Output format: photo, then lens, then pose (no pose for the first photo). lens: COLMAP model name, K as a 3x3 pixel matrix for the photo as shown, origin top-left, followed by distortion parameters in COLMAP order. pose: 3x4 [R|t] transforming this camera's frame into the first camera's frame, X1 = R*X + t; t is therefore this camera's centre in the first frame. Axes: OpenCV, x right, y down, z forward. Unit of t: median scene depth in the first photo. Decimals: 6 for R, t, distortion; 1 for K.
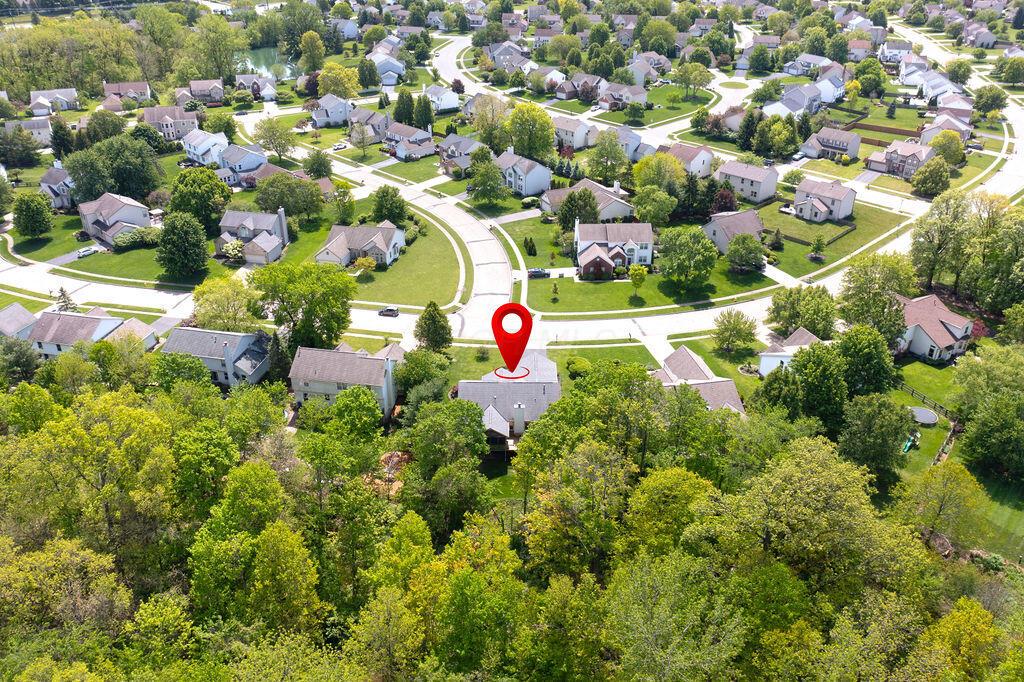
lens RADIAL K [[871.8, 0, 512.3], [0, 871.8, 341.4], [0, 0, 1]] dist [0.037174, -0.006466]
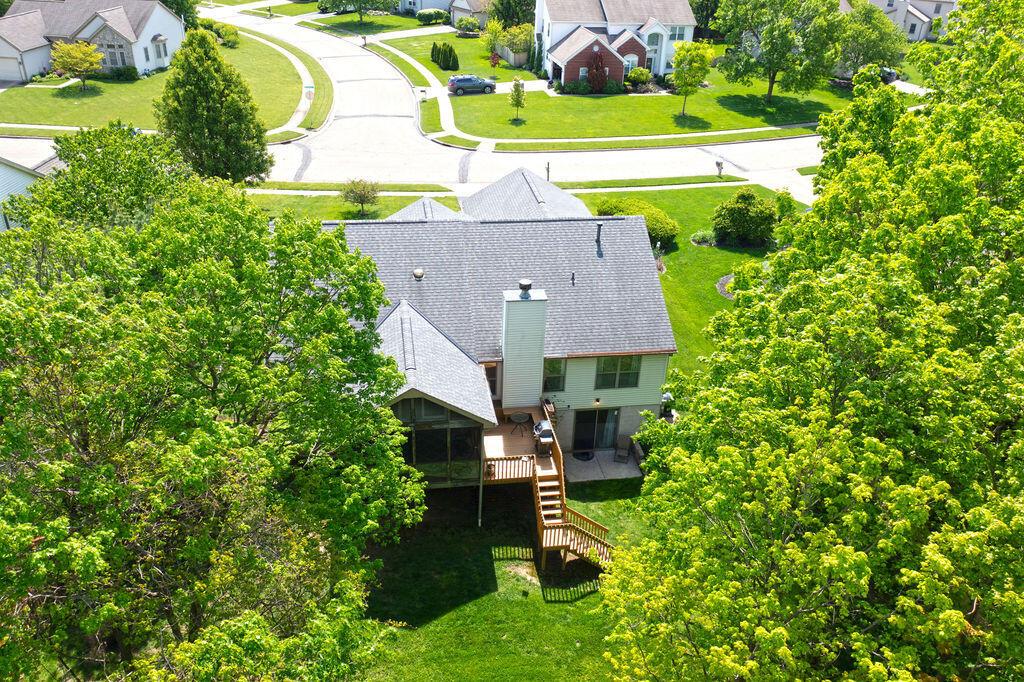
lens RADIAL K [[871.8, 0, 511.2], [0, 871.8, 341.7], [0, 0, 1]] dist [0.037174, -0.006466]
pose [[0.989532, -0.049635, 0.135510, -0.020742], [0.048708, 0.998761, 0.010149, 0.060177], [-0.135845, -0.003442, 0.990724, 0.542078]]
